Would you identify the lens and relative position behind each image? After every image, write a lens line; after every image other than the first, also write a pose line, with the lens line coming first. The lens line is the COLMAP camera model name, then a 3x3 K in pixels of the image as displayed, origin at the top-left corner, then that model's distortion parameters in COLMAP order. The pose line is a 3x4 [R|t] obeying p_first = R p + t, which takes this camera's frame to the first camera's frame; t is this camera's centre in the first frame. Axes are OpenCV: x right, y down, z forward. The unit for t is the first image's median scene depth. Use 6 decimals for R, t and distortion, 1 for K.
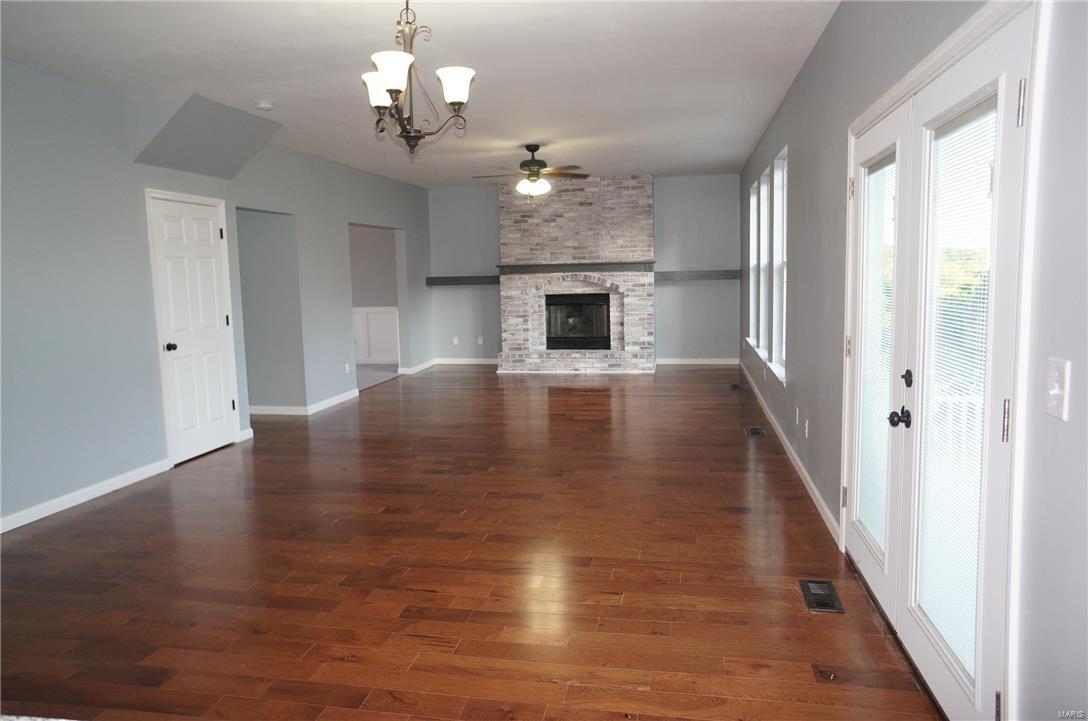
lens RADIAL K [[729.1, 0, 531.0], [0, 729.1, 355.4], [0, 0, 1]] dist [-0.063303, 0.086963]
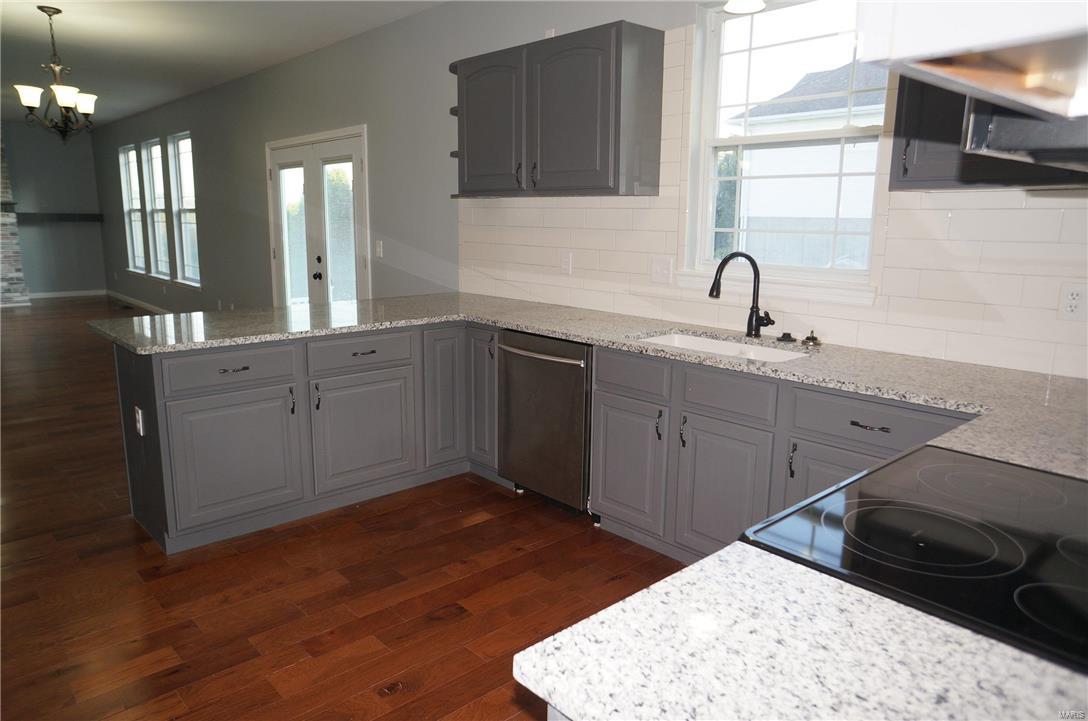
lens RADIAL K [[729.1, 0, 531.0], [0, 729.1, 355.4], [0, 0, 1]] dist [-0.063303, 0.086963]
pose [[0.586845, -0.123390, 0.800242, -0.264730], [0.067385, 0.992334, 0.103594, 0.036469], [-0.806890, -0.006869, 0.590661, -0.260049]]
